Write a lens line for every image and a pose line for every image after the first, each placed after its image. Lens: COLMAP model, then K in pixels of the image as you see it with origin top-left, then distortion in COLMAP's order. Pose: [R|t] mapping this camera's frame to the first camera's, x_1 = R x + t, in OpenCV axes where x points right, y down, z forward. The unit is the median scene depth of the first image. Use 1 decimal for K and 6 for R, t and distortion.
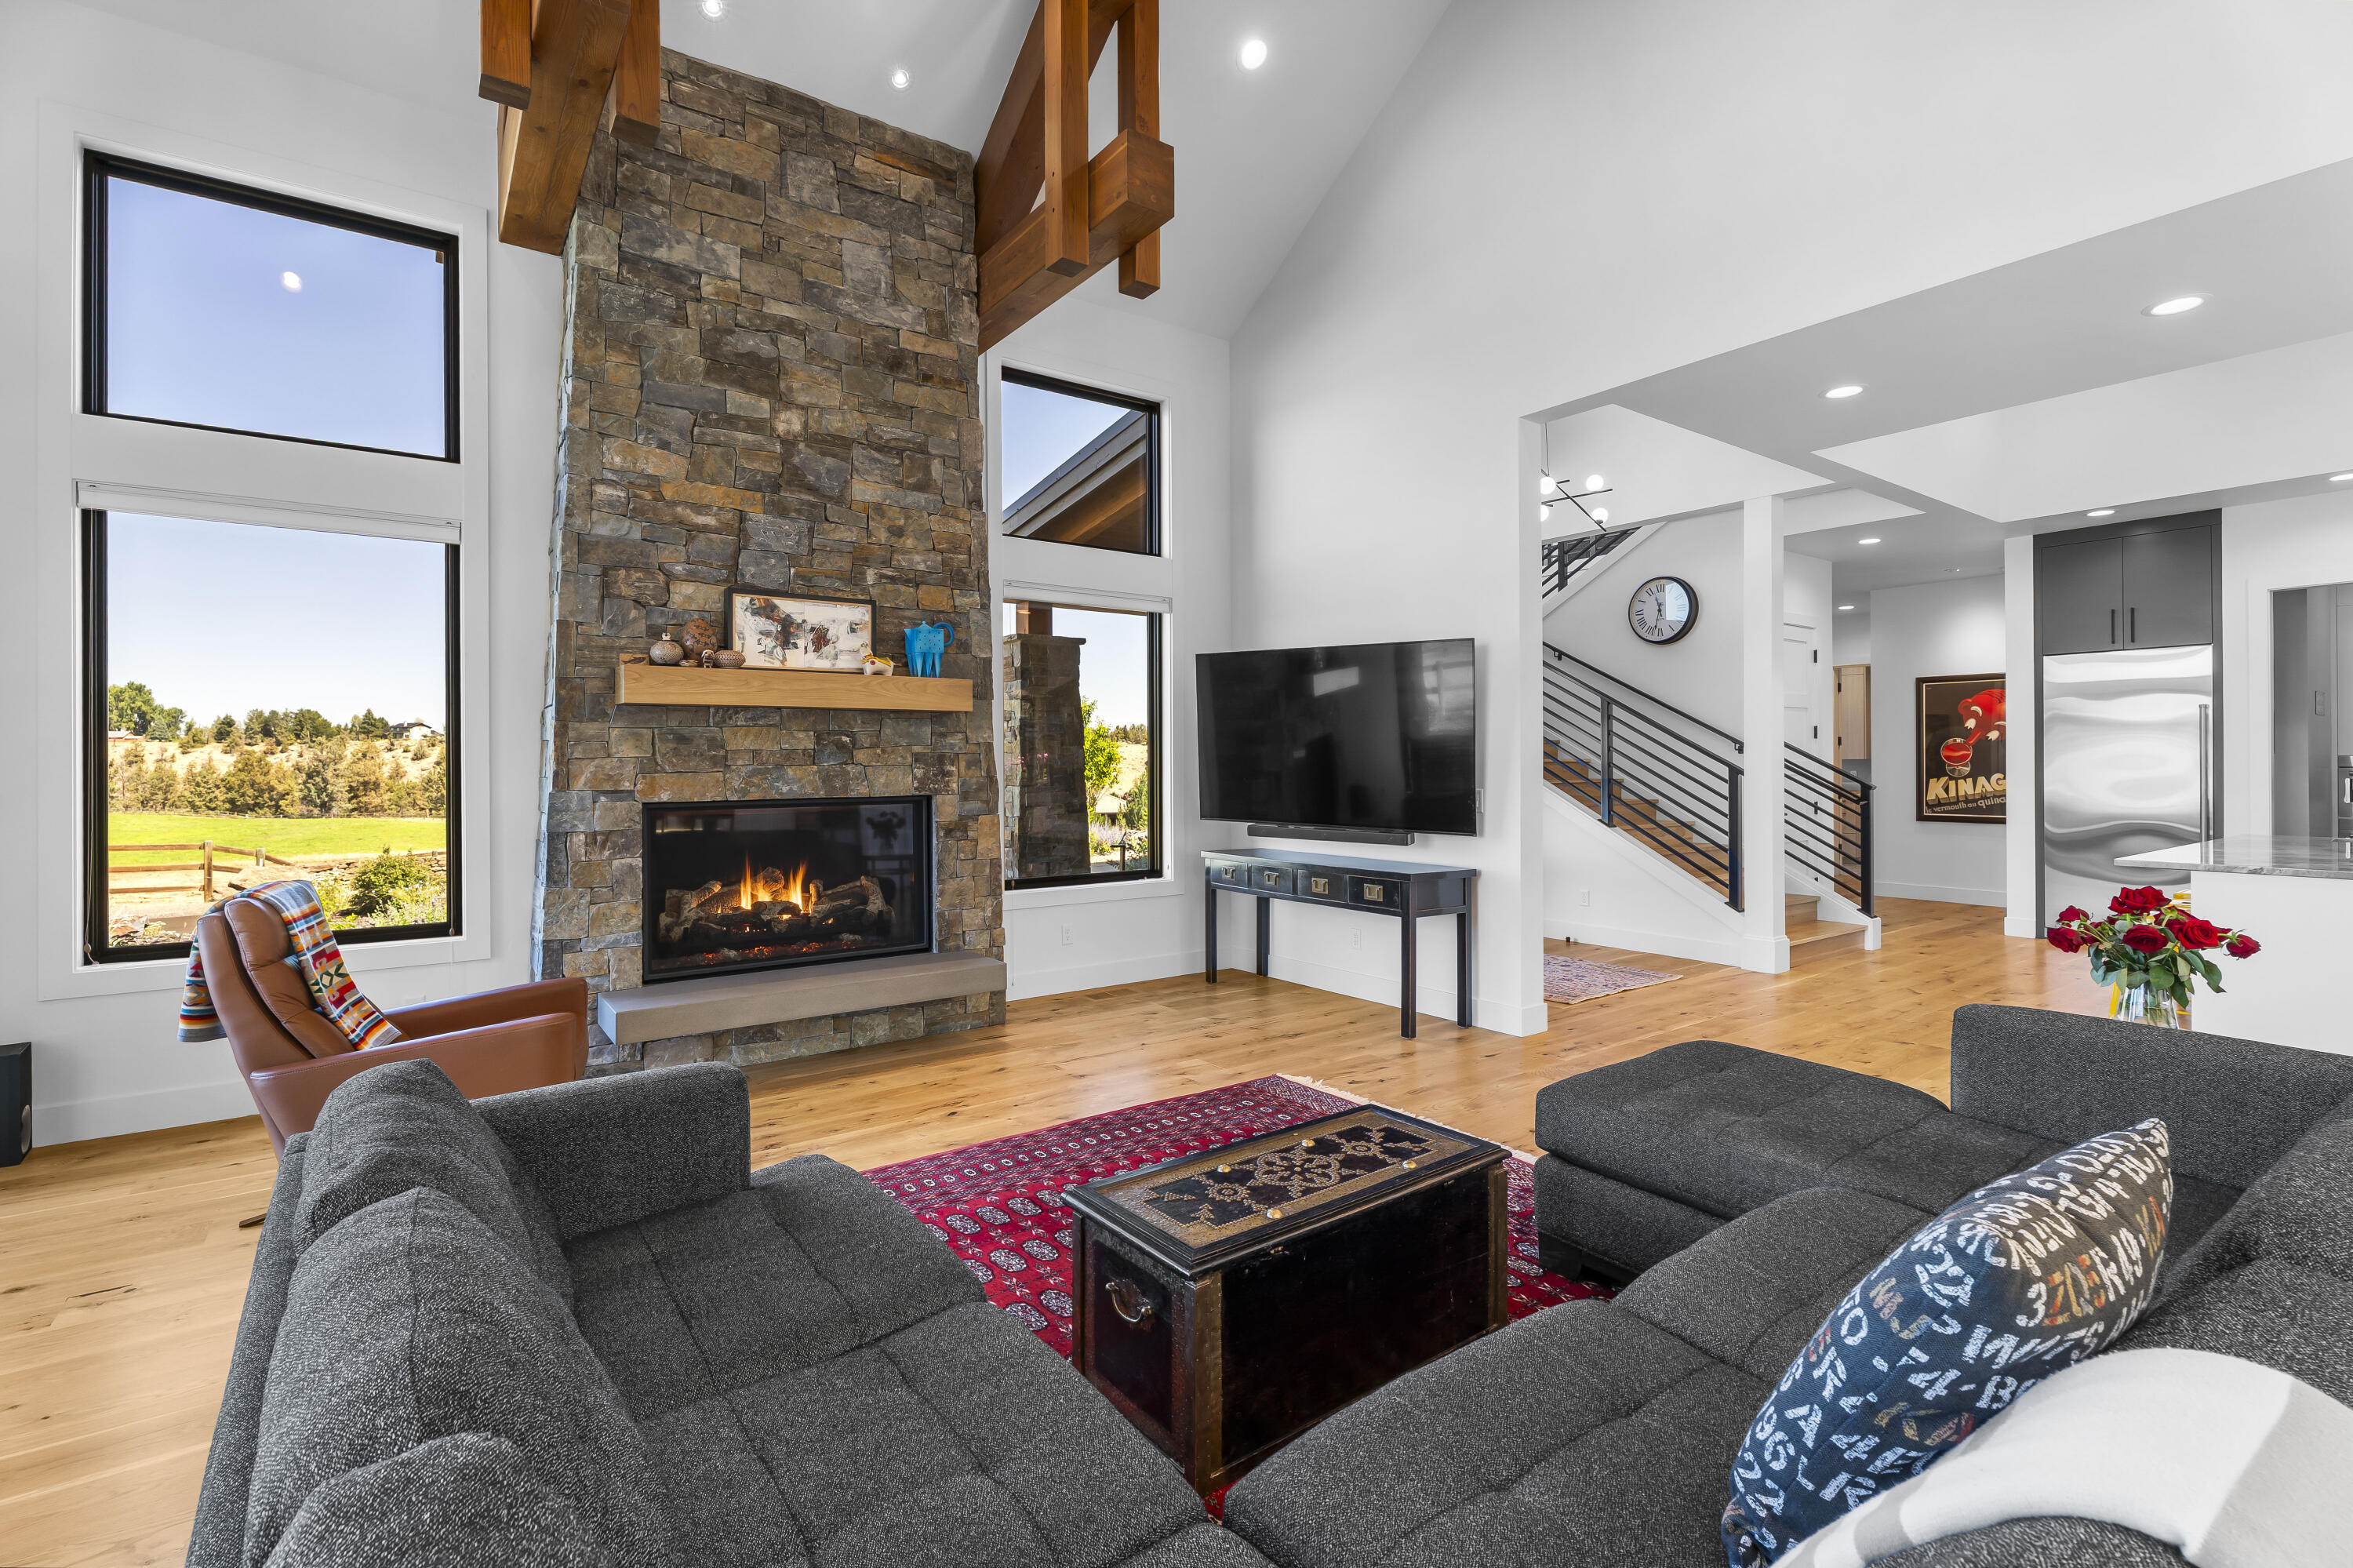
lens RADIAL K [[1047.1, 0, 1162.7], [0, 1047.1, 764.2], [0, 0, 1]] dist [-0.002913, 0.001569]
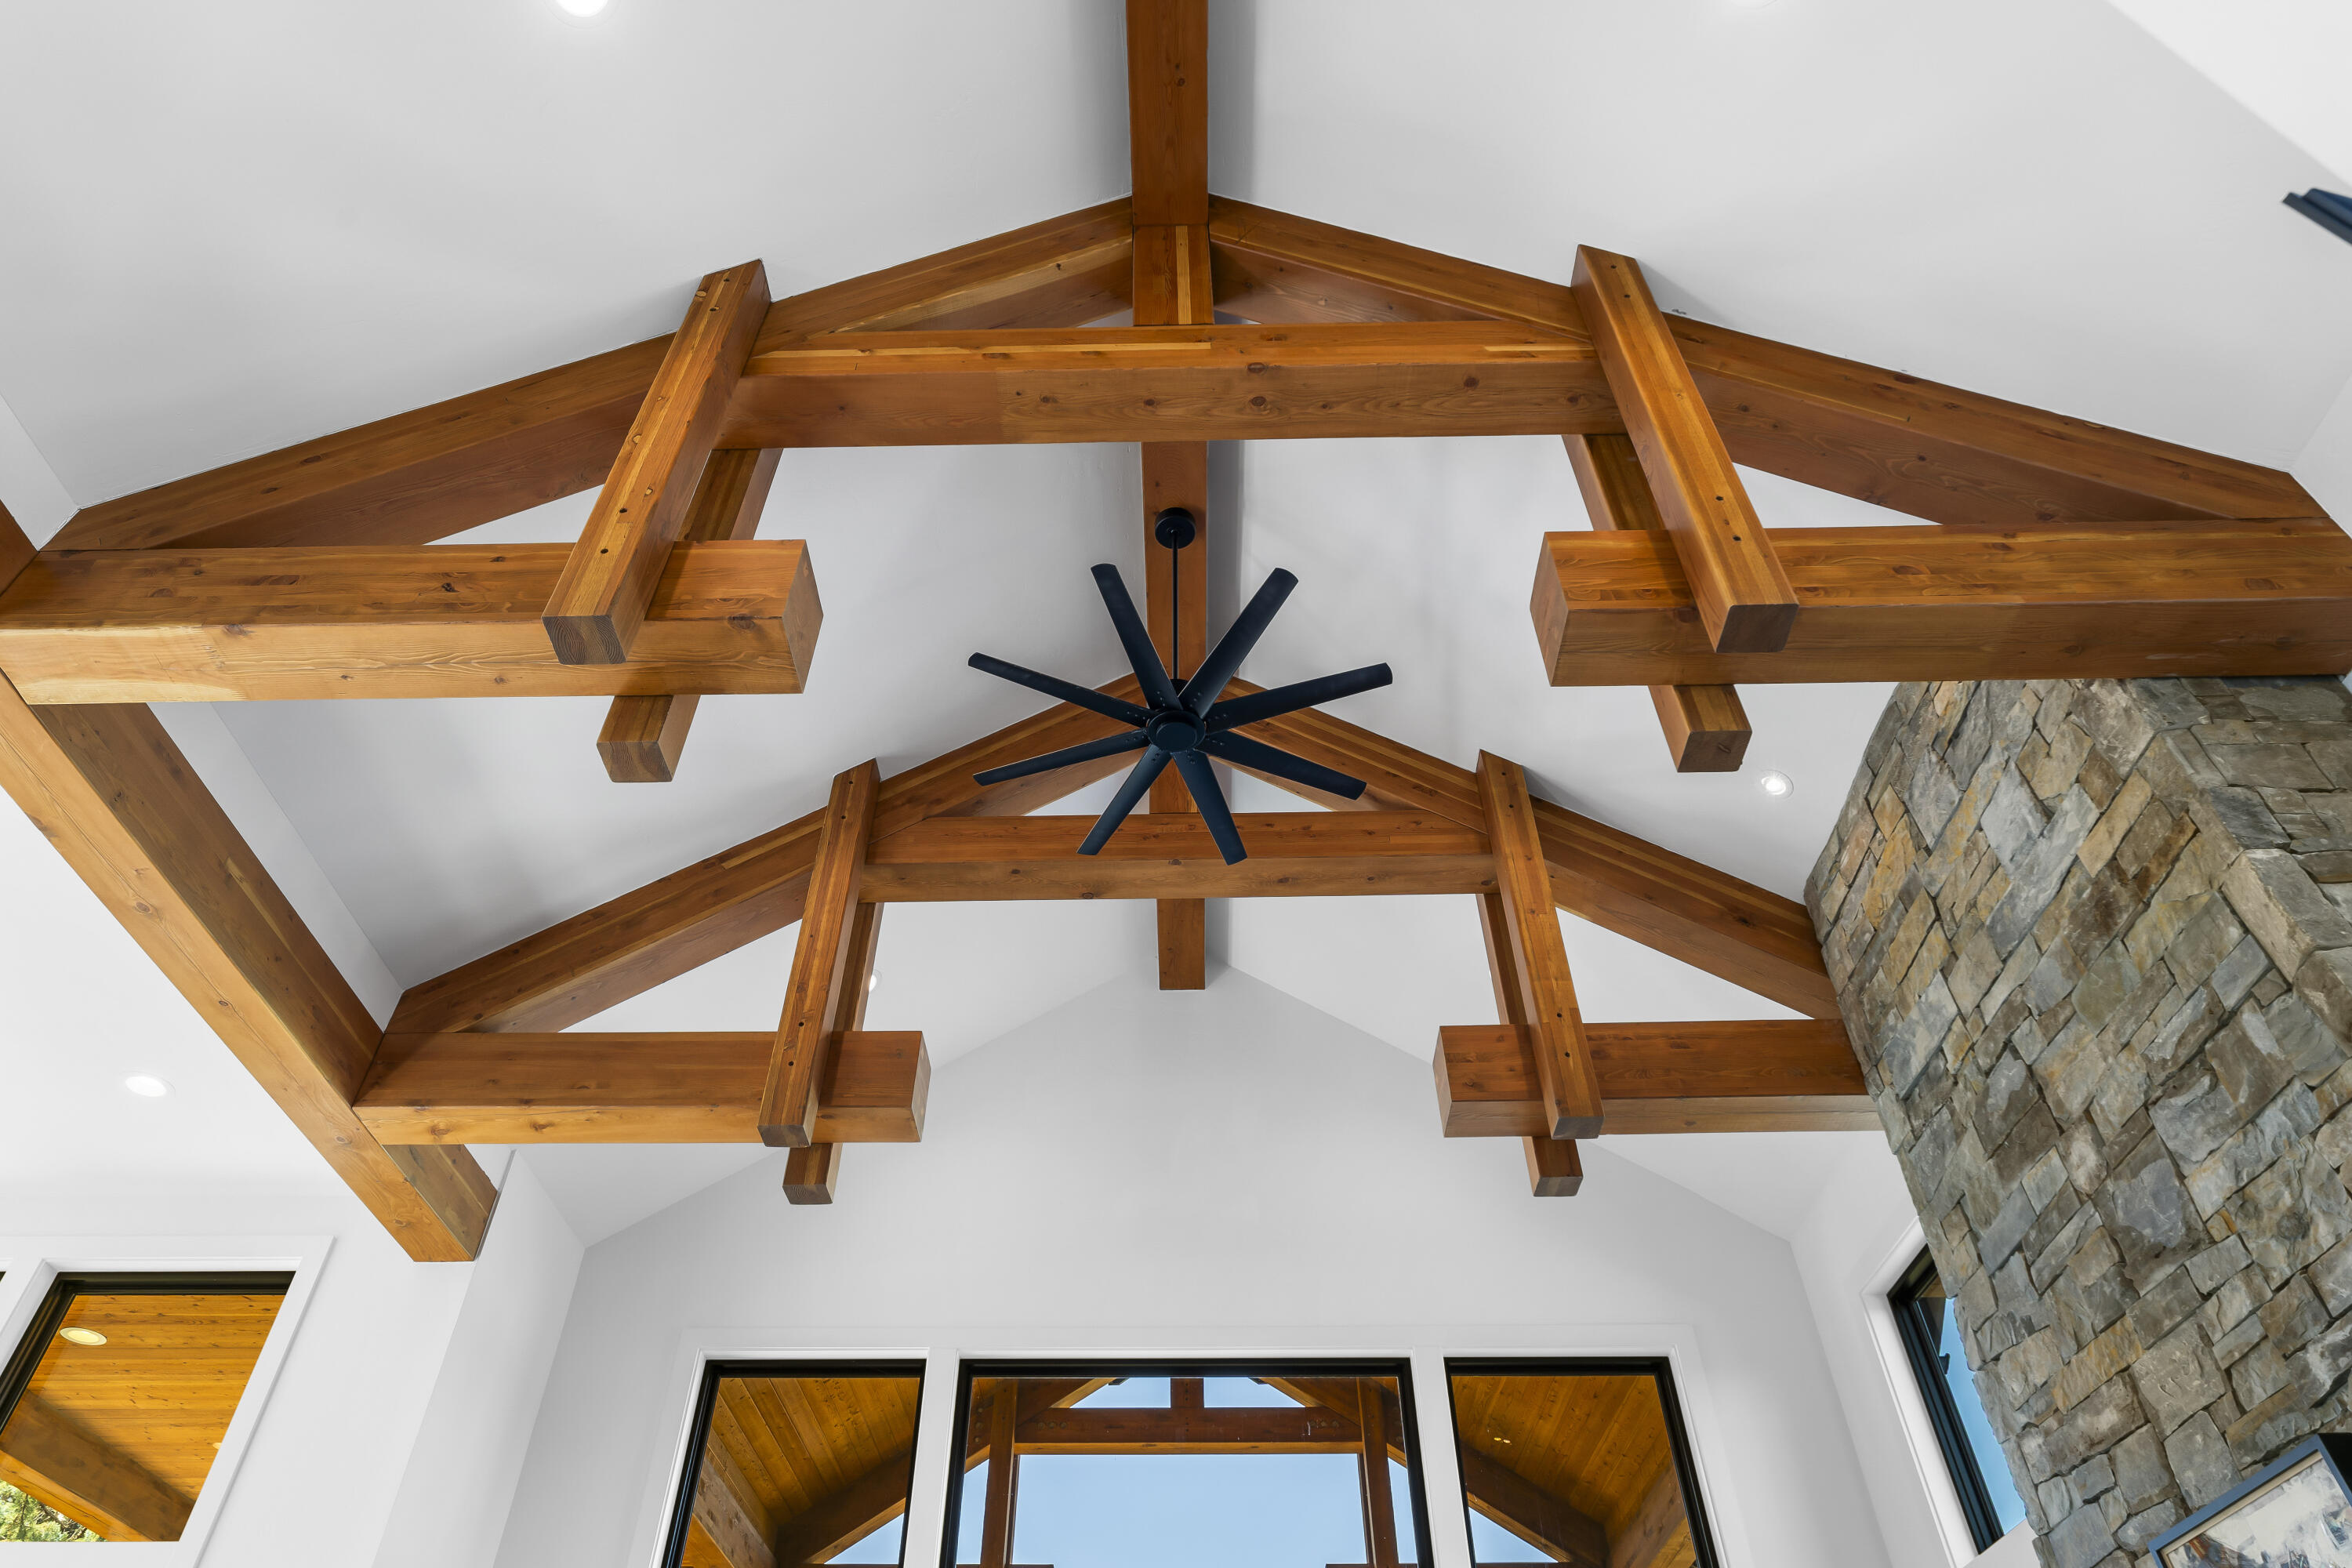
lens RADIAL K [[1441.7, 0, 1182.3], [0, 1441.7, 768.1], [0, 0, 1]] dist [0.005410, 0.003921]
pose [[-0.582197, -0.563342, -0.586252, 0.492156], [0.007410, 0.717349, -0.696675, 0.050866], [0.813014, -0.409946, -0.413464, 1.051587]]
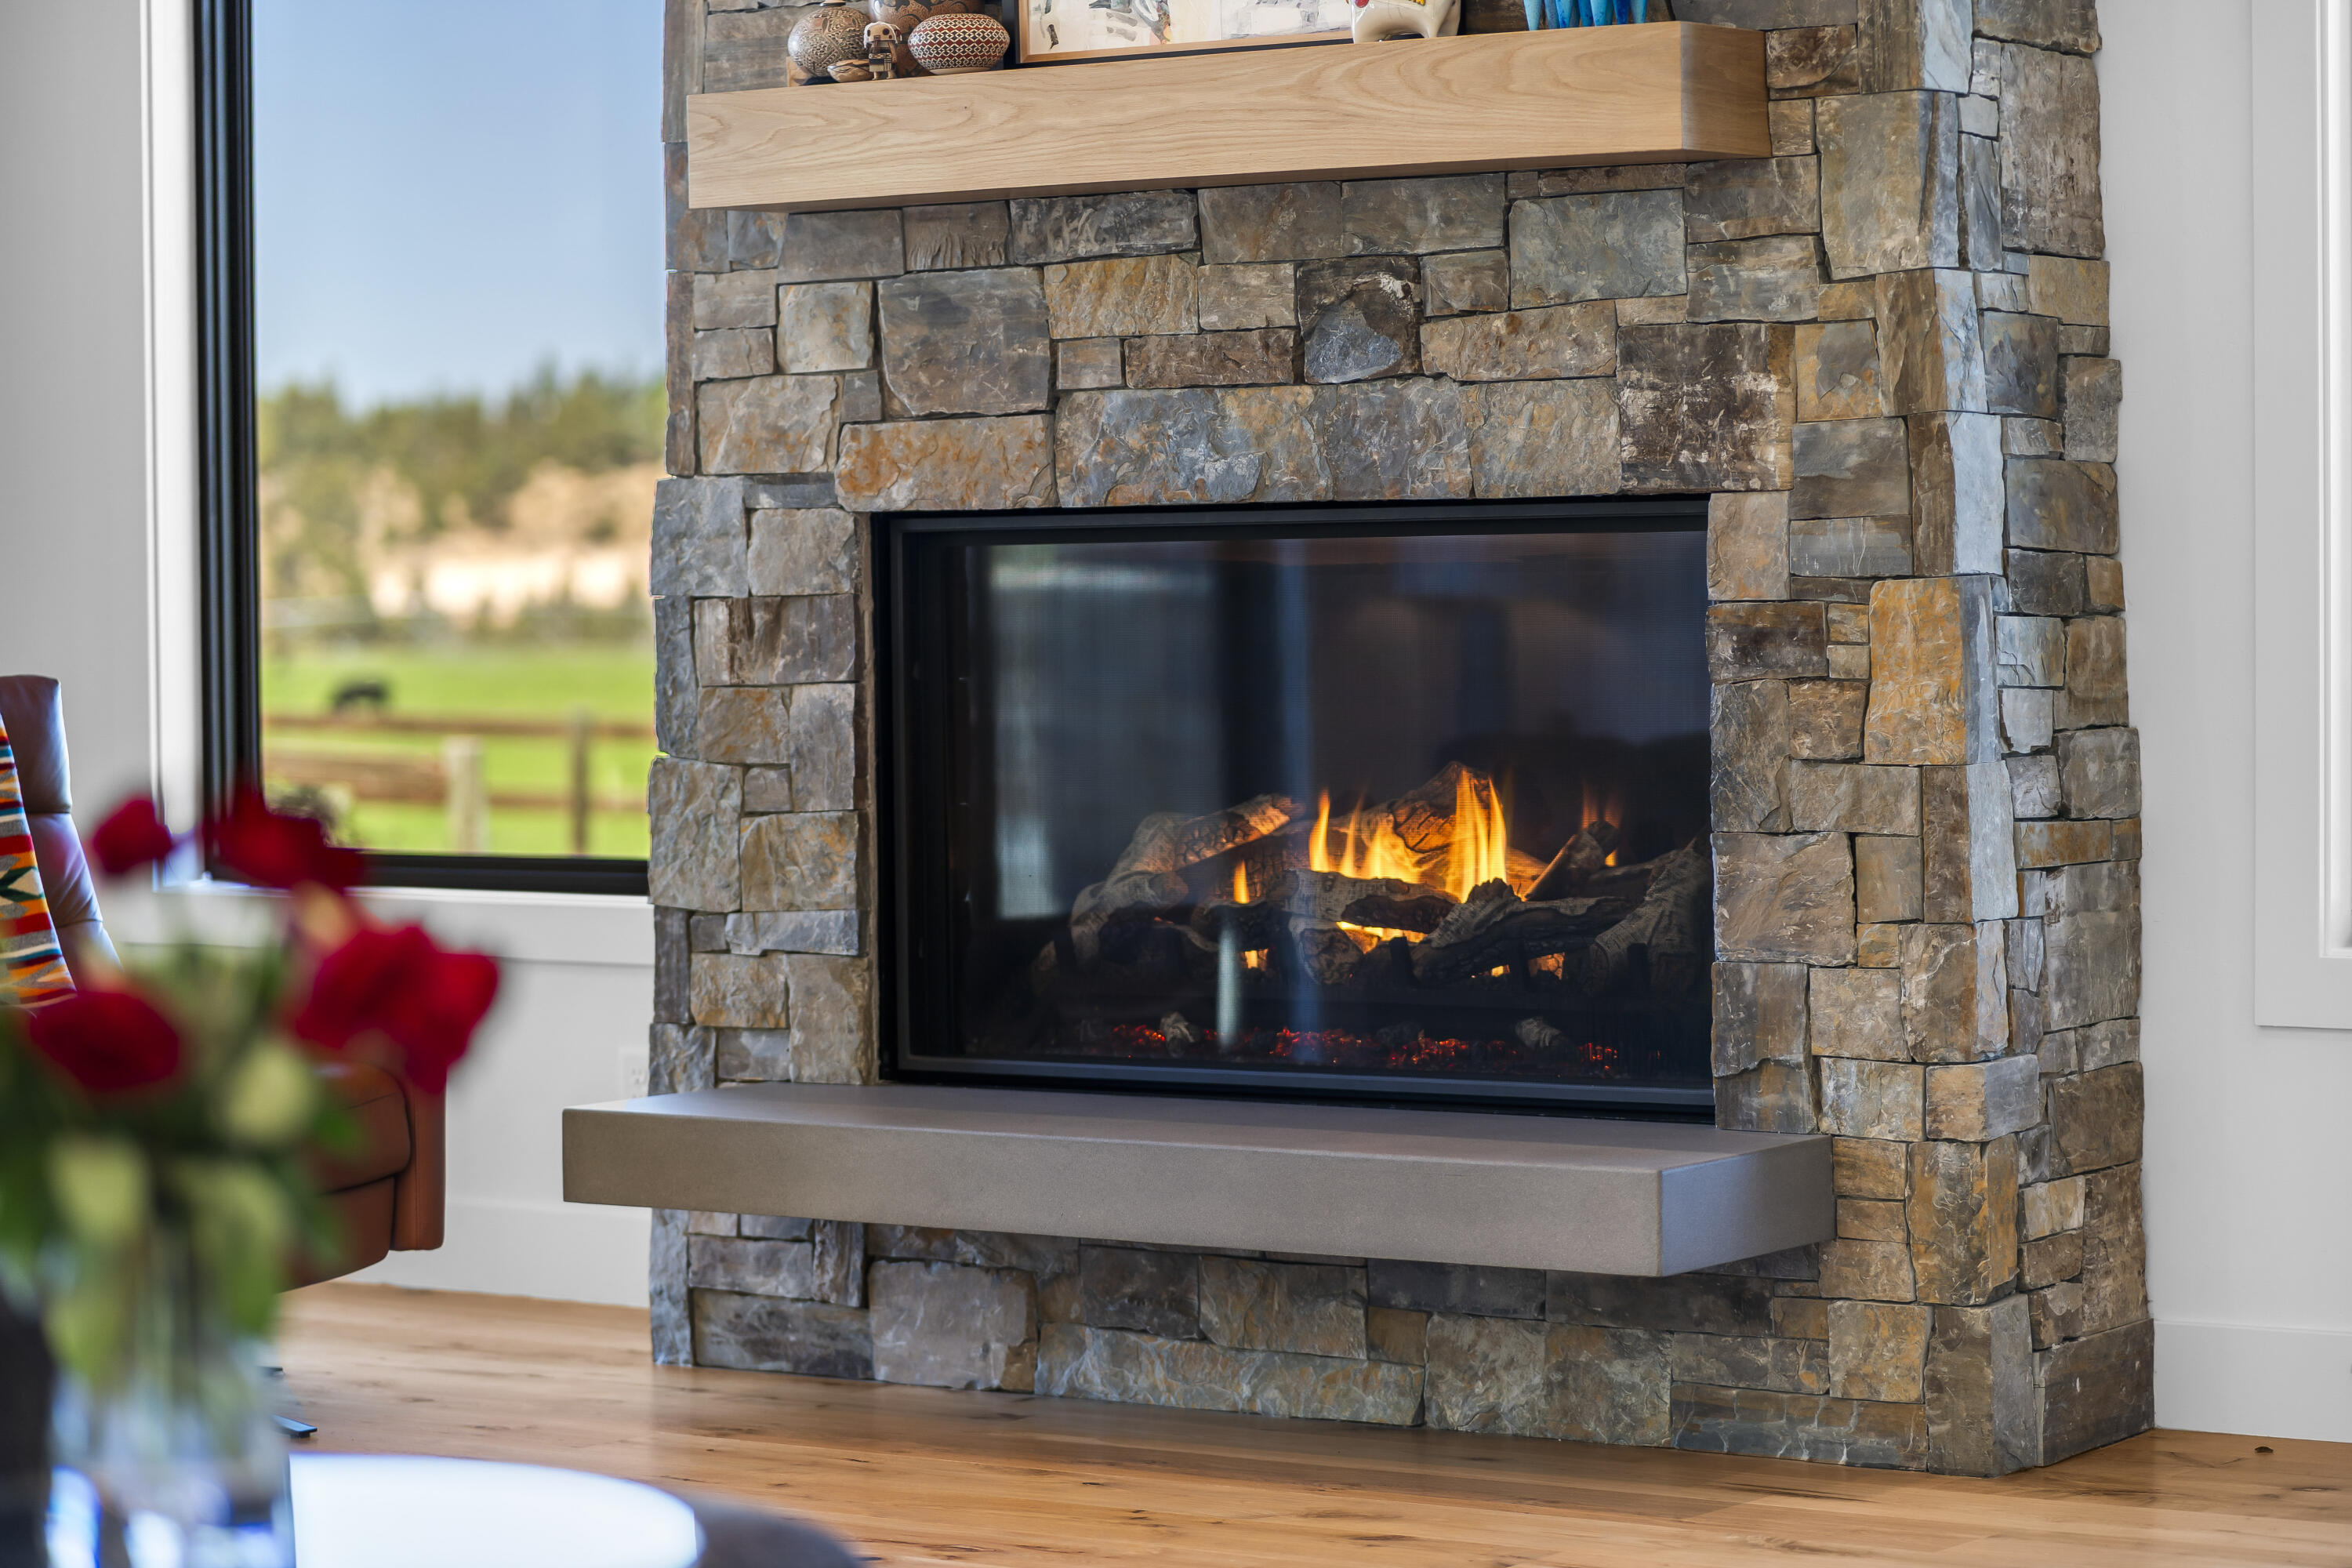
lens RADIAL K [[5665.0, 0, 1178.5], [0, 5665.0, 783.0], [0, 0, 1]] dist [-0.306549, 0.000000]
pose [[0.341111, 0.036001, -0.939333, 1.128413], [0.010050, 0.999070, 0.041940, 0.045951], [0.939969, -0.023746, 0.340432, 0.482028]]
